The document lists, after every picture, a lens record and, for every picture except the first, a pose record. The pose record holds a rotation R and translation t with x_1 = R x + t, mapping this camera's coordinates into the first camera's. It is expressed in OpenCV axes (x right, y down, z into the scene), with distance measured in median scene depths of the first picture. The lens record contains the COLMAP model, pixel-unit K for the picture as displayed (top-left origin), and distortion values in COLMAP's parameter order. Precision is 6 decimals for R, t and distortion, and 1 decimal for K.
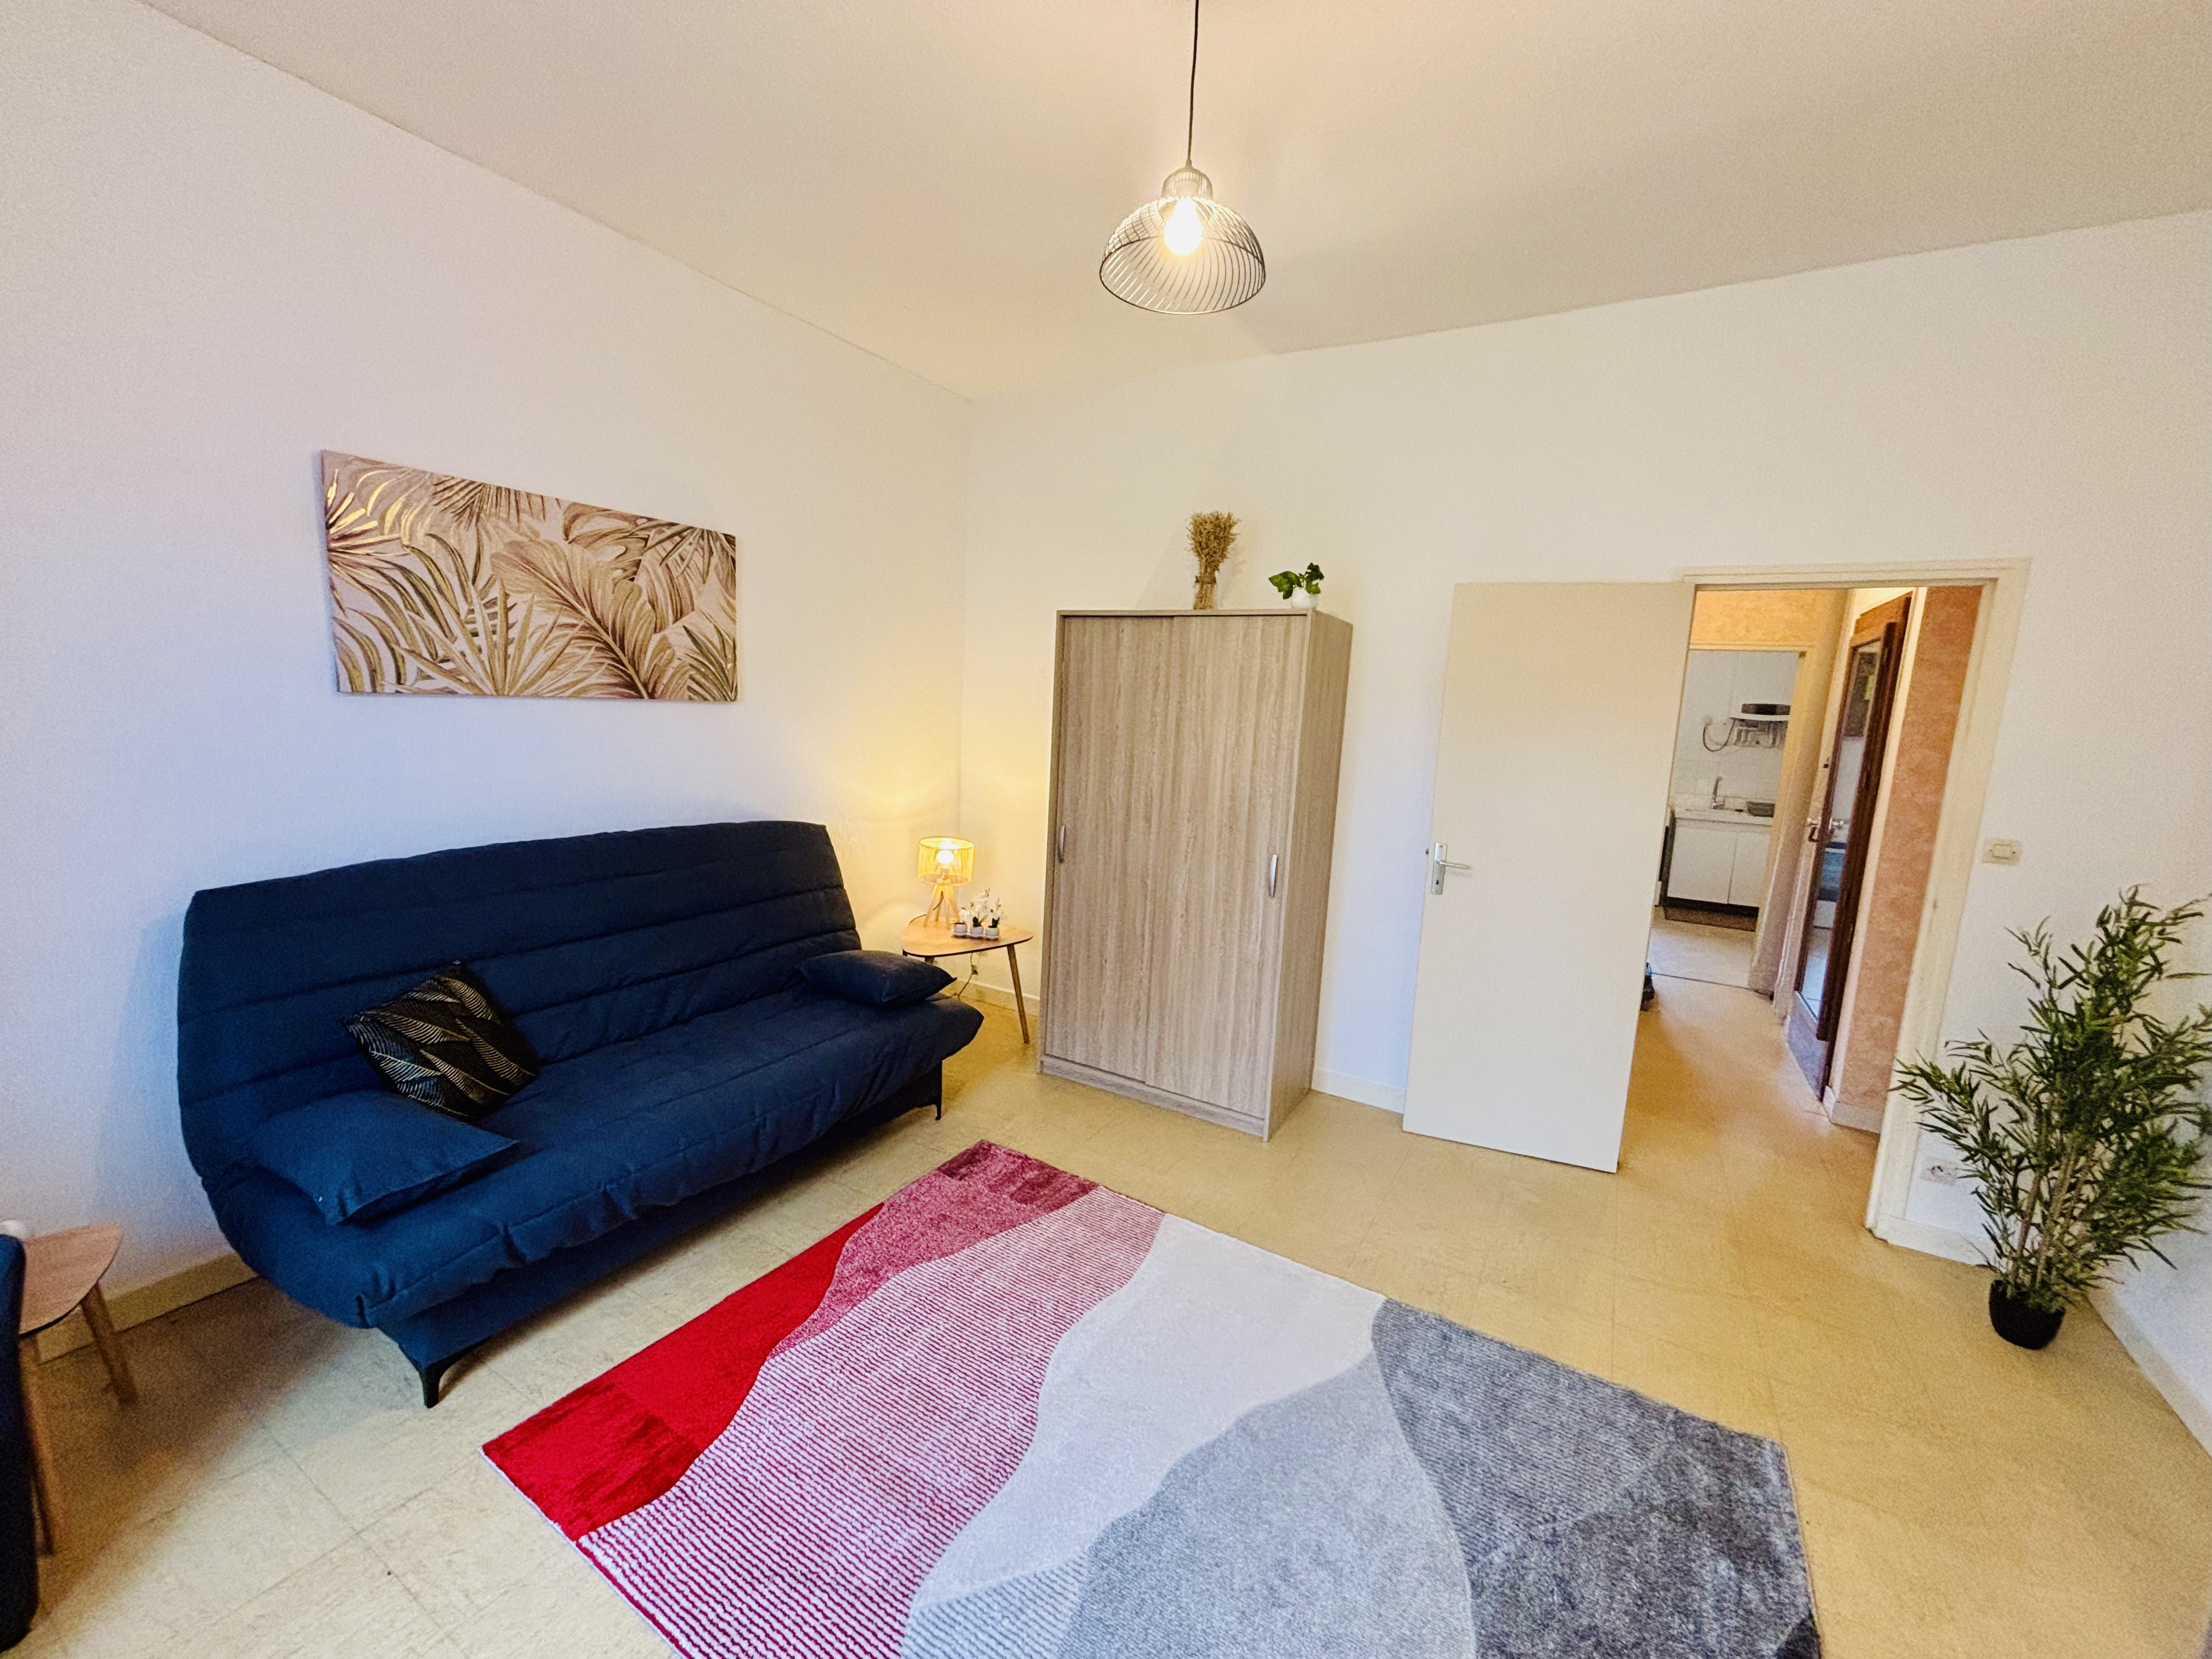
lens RADIAL K [[894.0, 0, 1103.7], [0, 894.0, 826.3], [0, 0, 1]] dist [-0.003208, -0.000030]
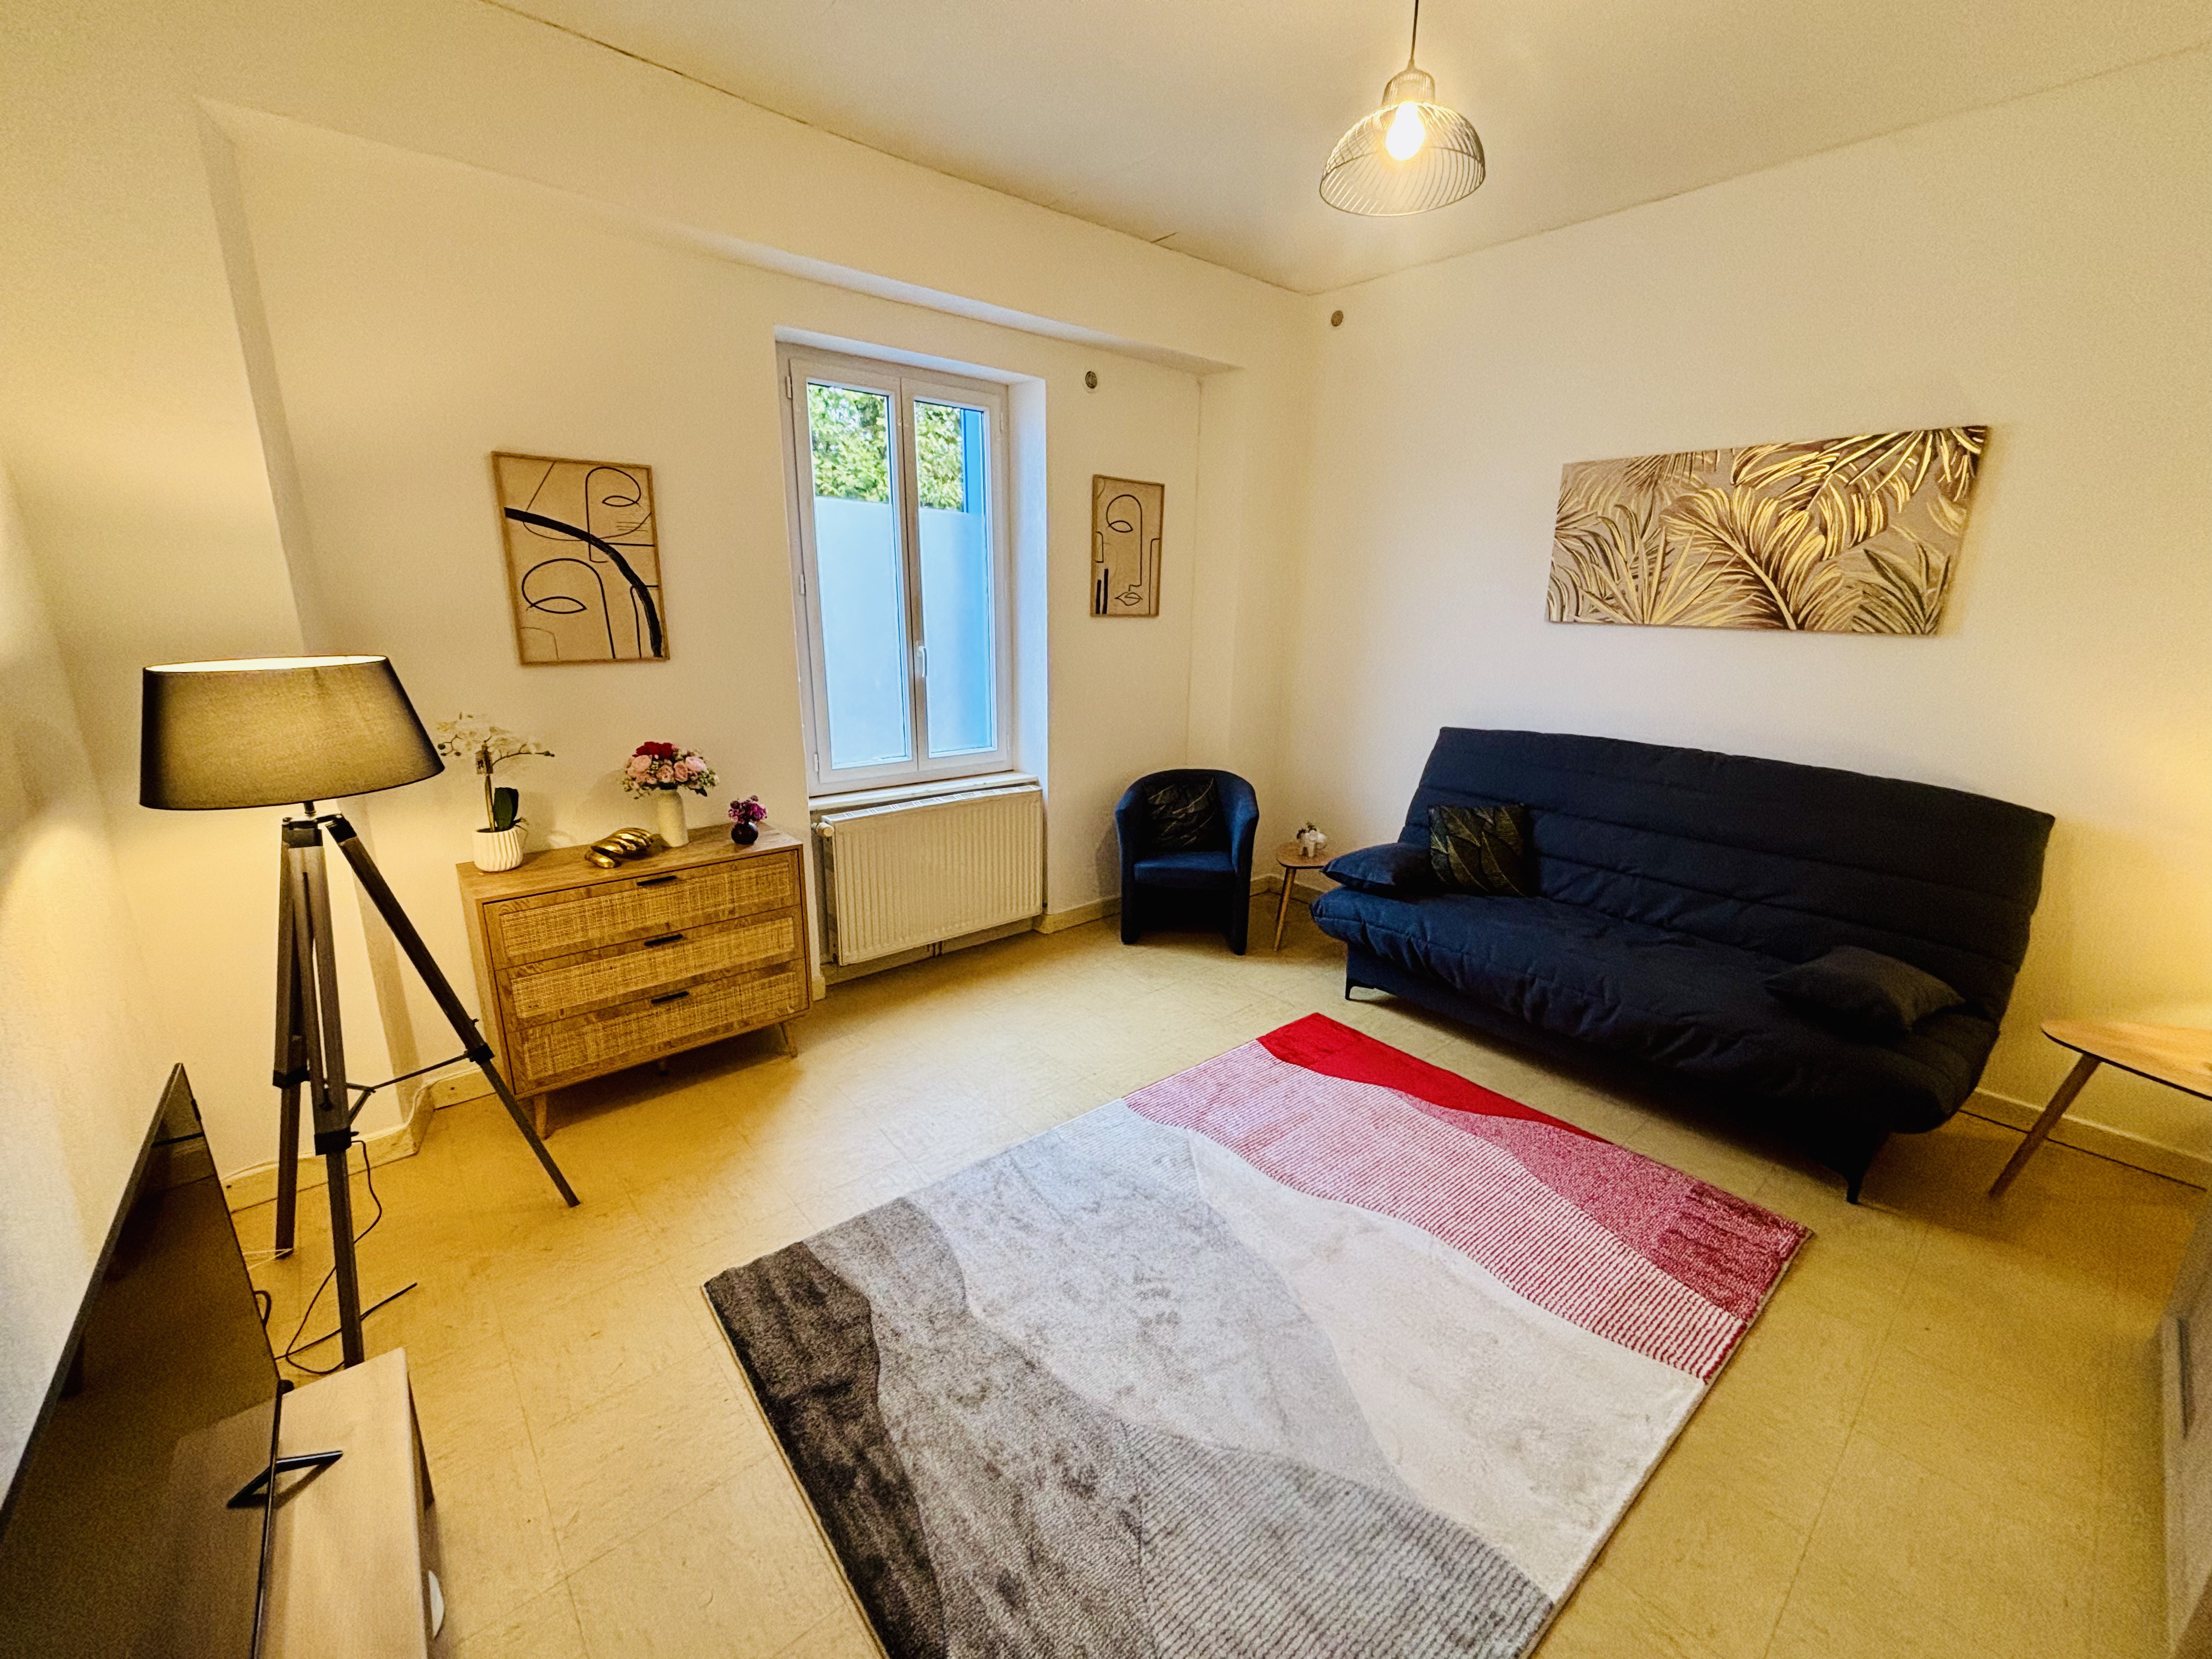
lens RADIAL K [[880.0, 0, 1106.0], [0, 880.0, 829.5], [0, 0, 1]] dist [-0.001782, -0.006394]
pose [[-0.324405, 0.188262, -0.926994, 0.701494], [-0.167120, 0.953171, 0.252062, -0.049659], [0.931038, 0.236689, -0.277752, 0.626465]]
